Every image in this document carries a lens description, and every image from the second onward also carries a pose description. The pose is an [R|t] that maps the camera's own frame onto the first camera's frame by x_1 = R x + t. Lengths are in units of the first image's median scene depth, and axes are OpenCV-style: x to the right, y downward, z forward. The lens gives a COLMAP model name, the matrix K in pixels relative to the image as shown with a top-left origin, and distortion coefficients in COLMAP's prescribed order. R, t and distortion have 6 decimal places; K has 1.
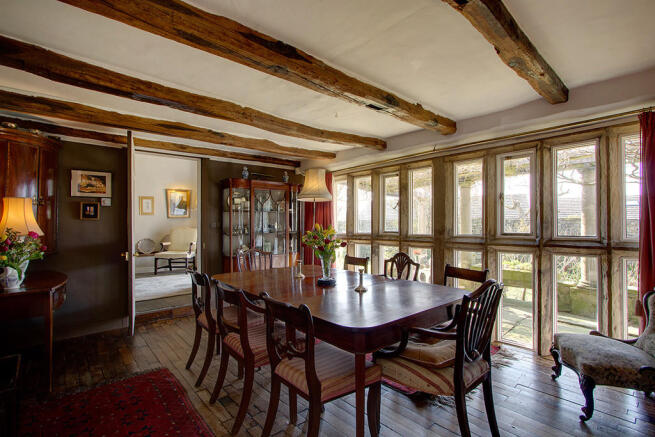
lens RADIAL K [[308.8, 0, 327.7], [0, 308.8, 221.9], [0, 0, 1]] dist [0.001170, 0.000099]
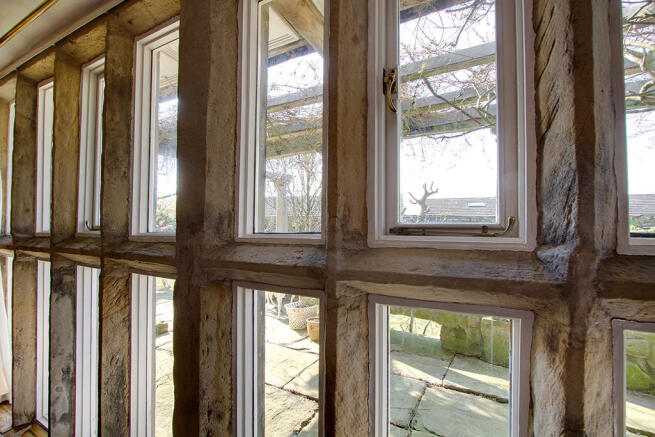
lens RADIAL K [[308.8, 0, 326.0], [0, 308.8, 218.5], [0, 0, 1]] dist [0.001170, 0.000099]
pose [[0.943897, 0.004415, 0.330209, 0.429030], [-0.002325, 0.999975, -0.006726, 0.032014], [-0.330231, 0.005581, 0.943884, 0.774240]]
